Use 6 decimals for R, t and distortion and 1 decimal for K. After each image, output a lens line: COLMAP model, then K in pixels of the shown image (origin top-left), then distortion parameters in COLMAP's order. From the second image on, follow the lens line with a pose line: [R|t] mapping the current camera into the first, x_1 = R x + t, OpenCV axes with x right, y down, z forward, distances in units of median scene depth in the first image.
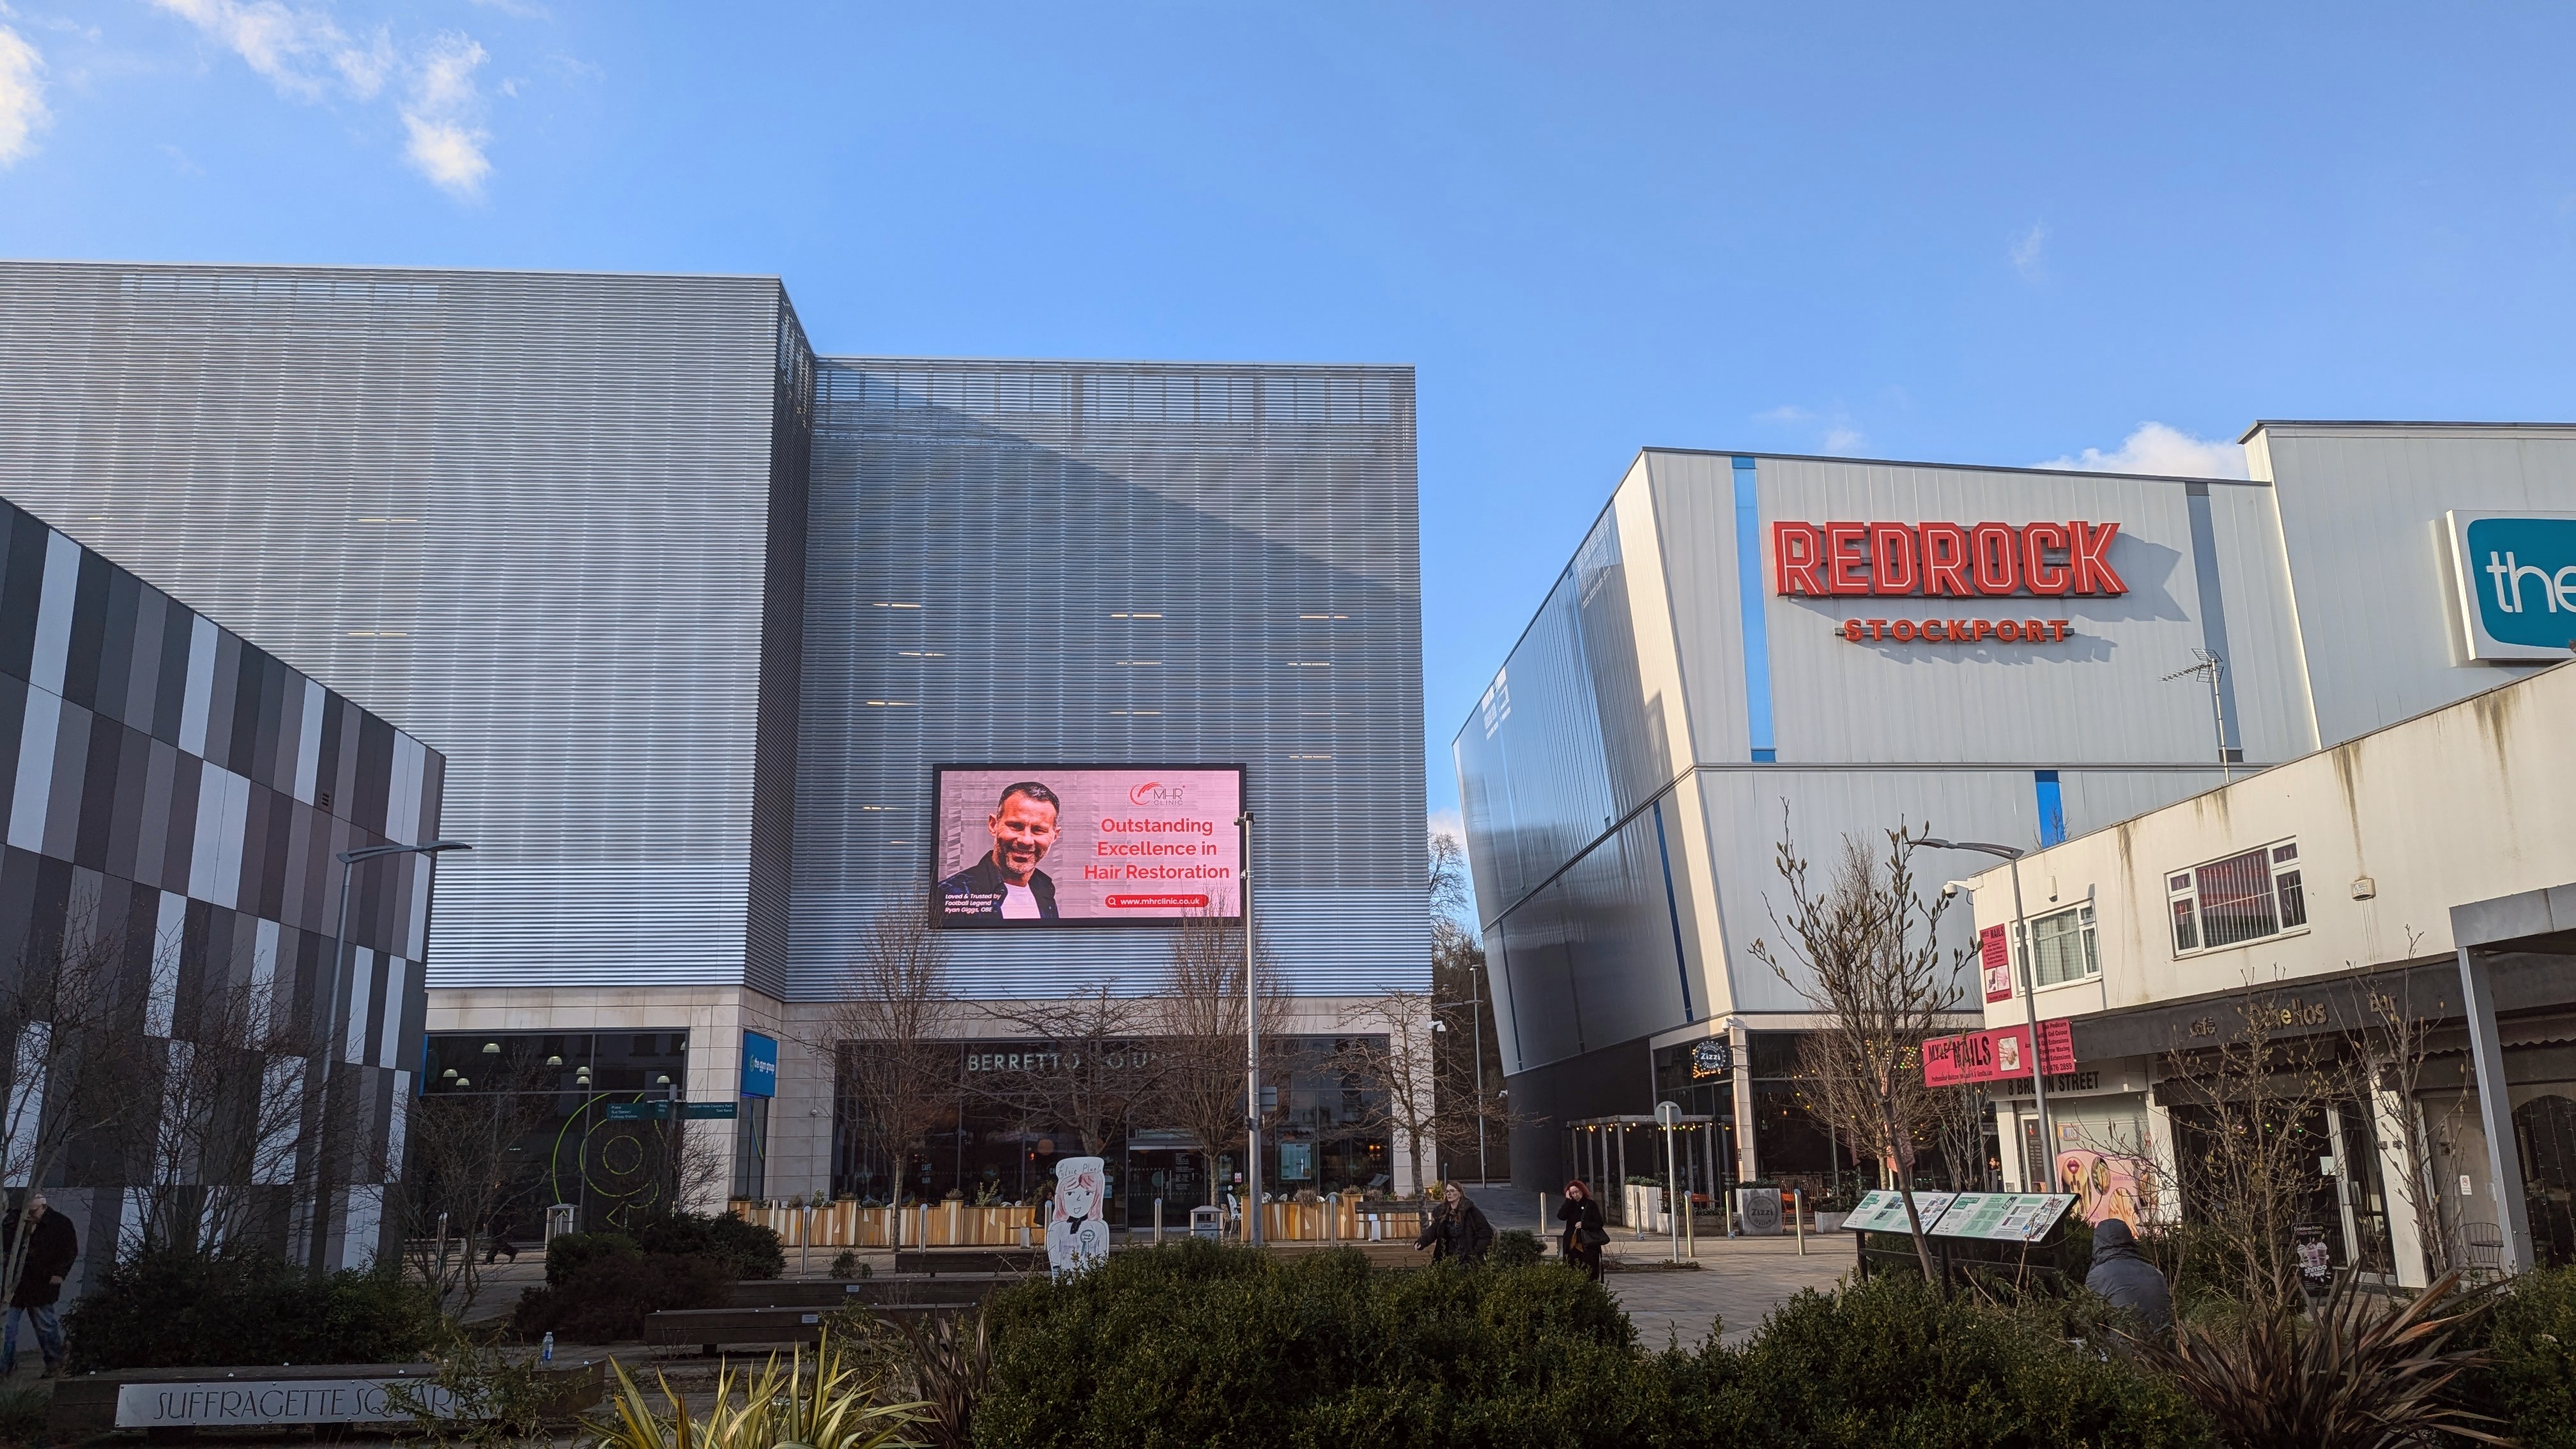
lens RADIAL K [[1873.3, 0, 1288.0], [0, 1873.3, 724.5], [0, 0, 1]] dist [0.083409, 0.000576]
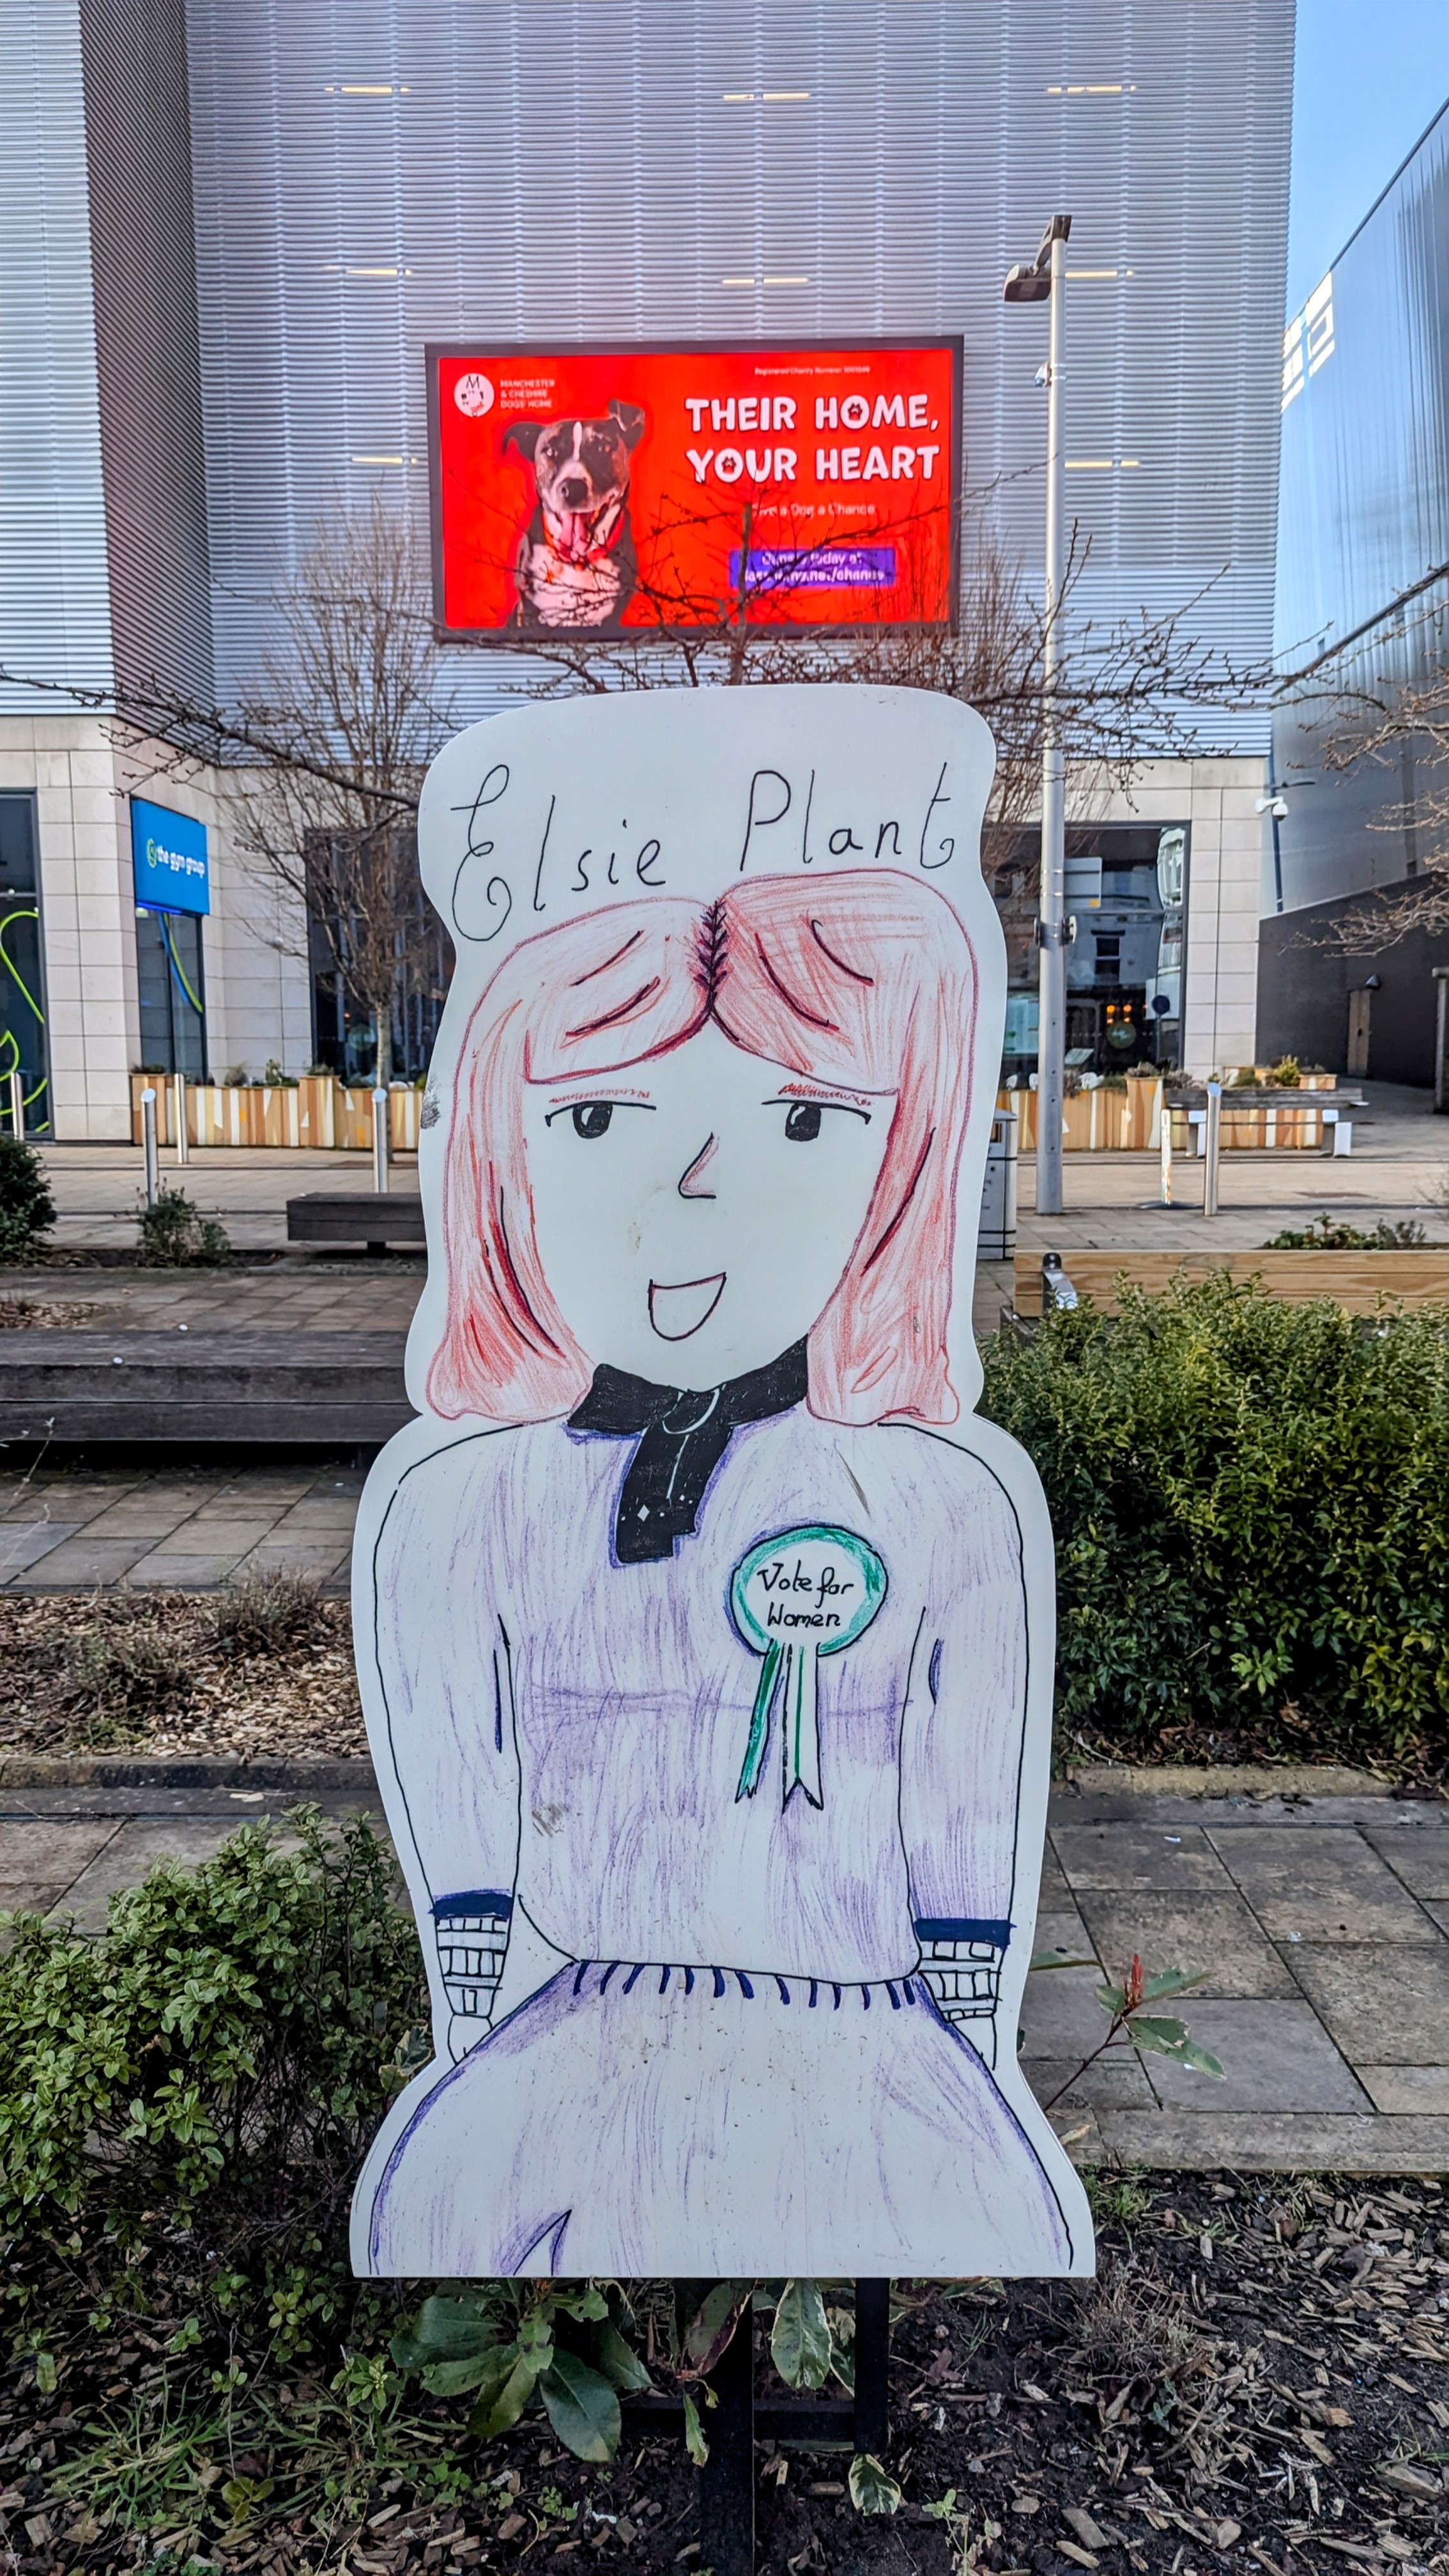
lens RADIAL K [[1873.3, 0, 724.5], [0, 1873.3, 1288.0], [0, 0, 1]] dist [0.083409, 0.000576]
pose [[0.995983, 0.017825, -0.087750, -0.045191], [0.014198, 0.936148, 0.351319, 0.100047], [0.088409, -0.351153, 0.932135, 0.406039]]
